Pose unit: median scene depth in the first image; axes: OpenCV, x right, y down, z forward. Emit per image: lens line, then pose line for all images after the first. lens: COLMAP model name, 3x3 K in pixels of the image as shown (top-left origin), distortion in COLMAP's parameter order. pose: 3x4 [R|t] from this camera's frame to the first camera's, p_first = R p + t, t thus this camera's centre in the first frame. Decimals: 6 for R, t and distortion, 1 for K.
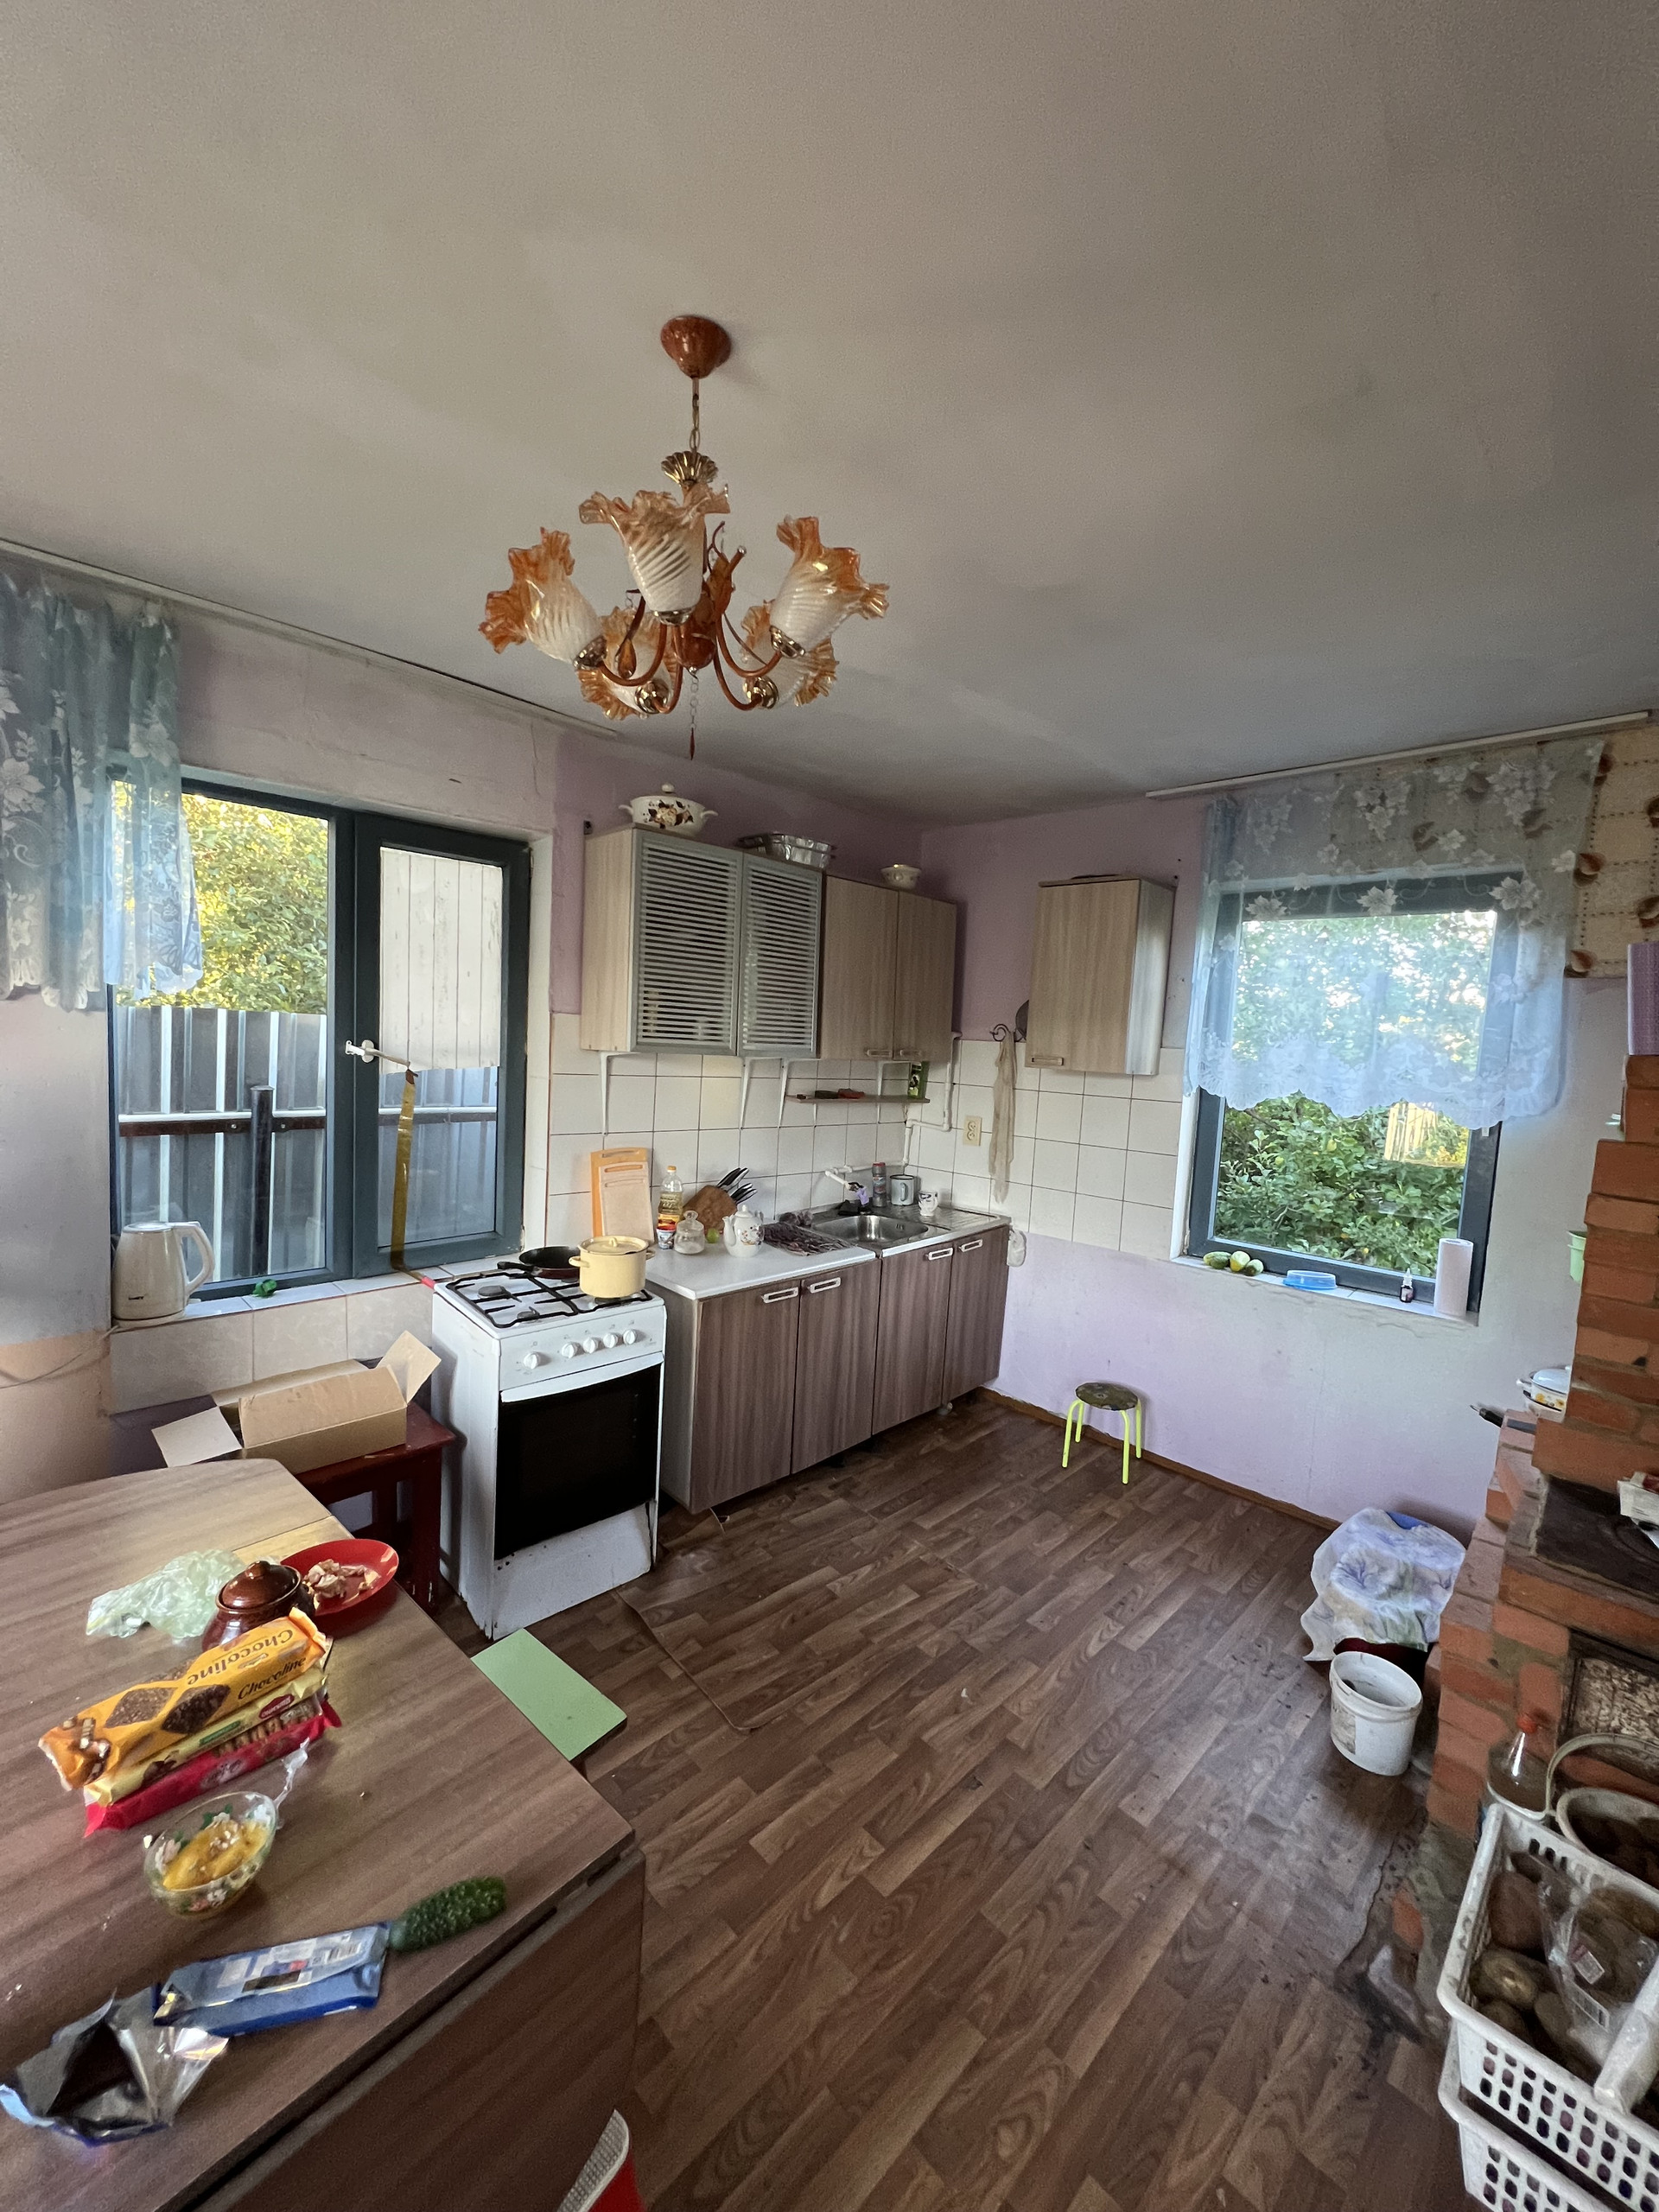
lens RADIAL K [[868.1, 0, 837.0], [0, 868.1, 1102.9], [0, 0, 1]] dist [0.000202, 0.000637]
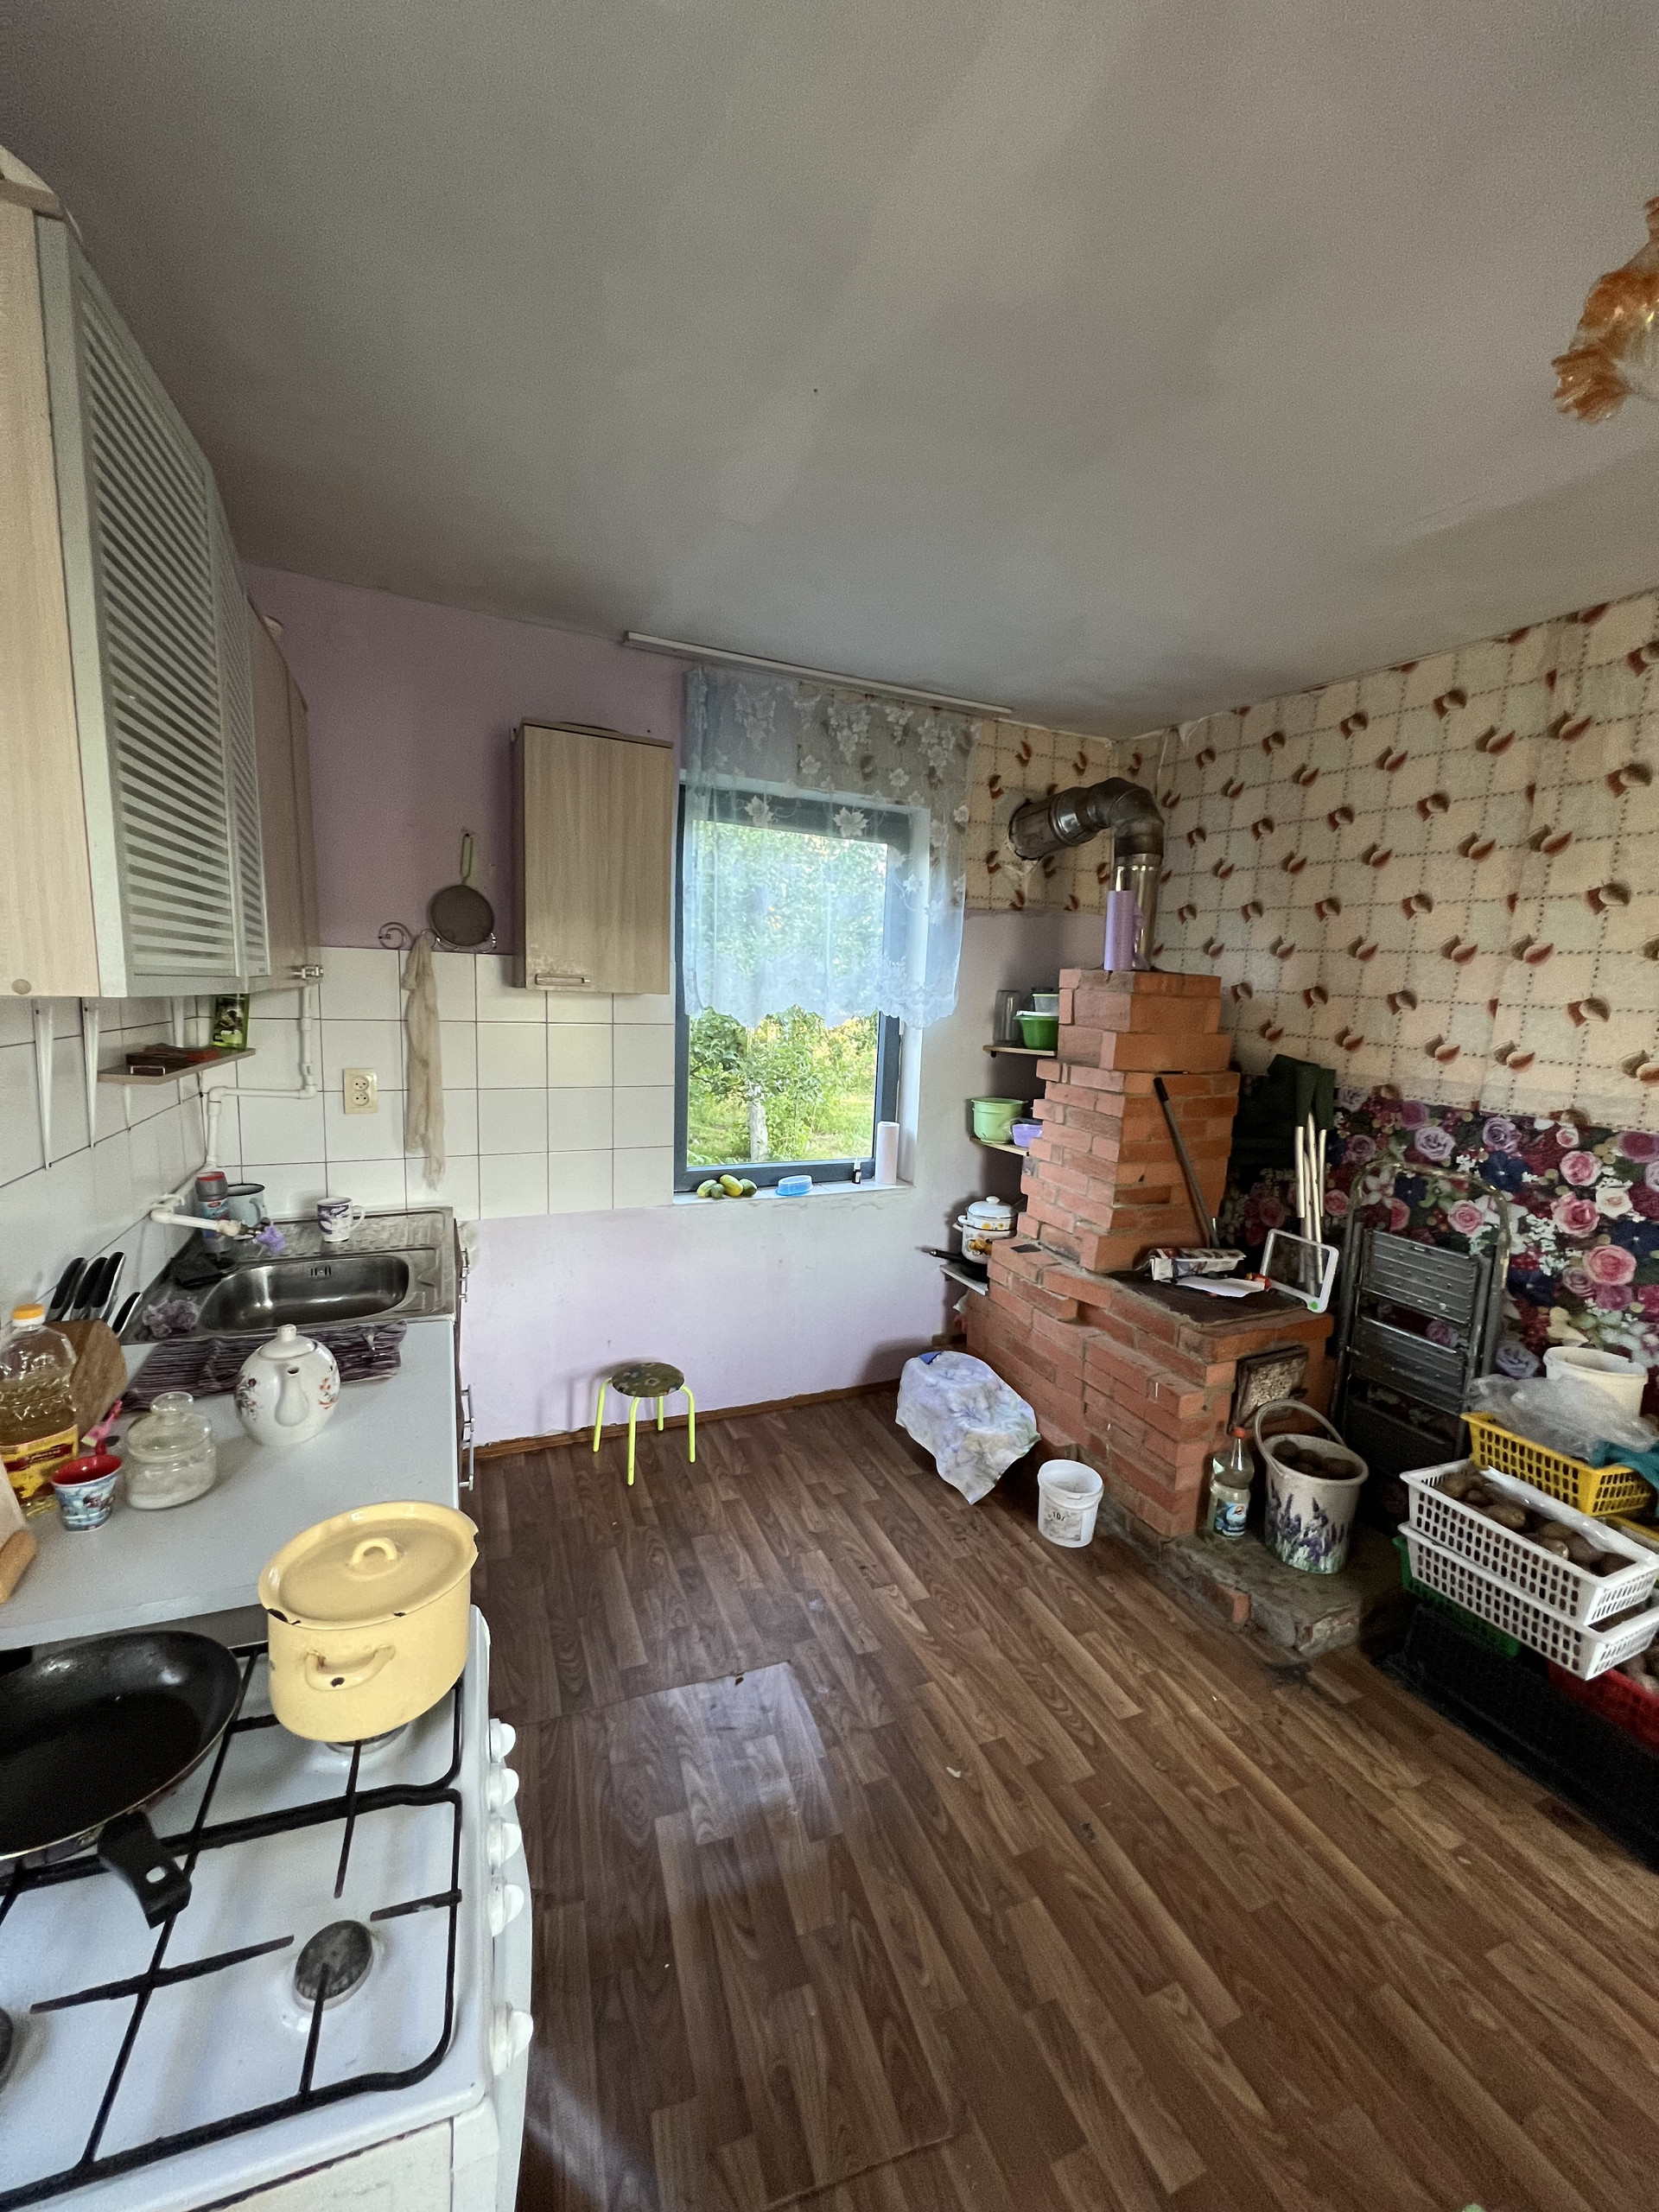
lens RADIAL K [[868.1, 0, 840.8], [0, 868.1, 1105.2], [0, 0, 1]] dist [0.000202, 0.000637]
pose [[0.386825, -0.157676, 0.908573, -0.381724], [0.049348, 0.987401, 0.150346, -0.047656], [-0.920832, -0.013322, 0.389732, 0.559058]]
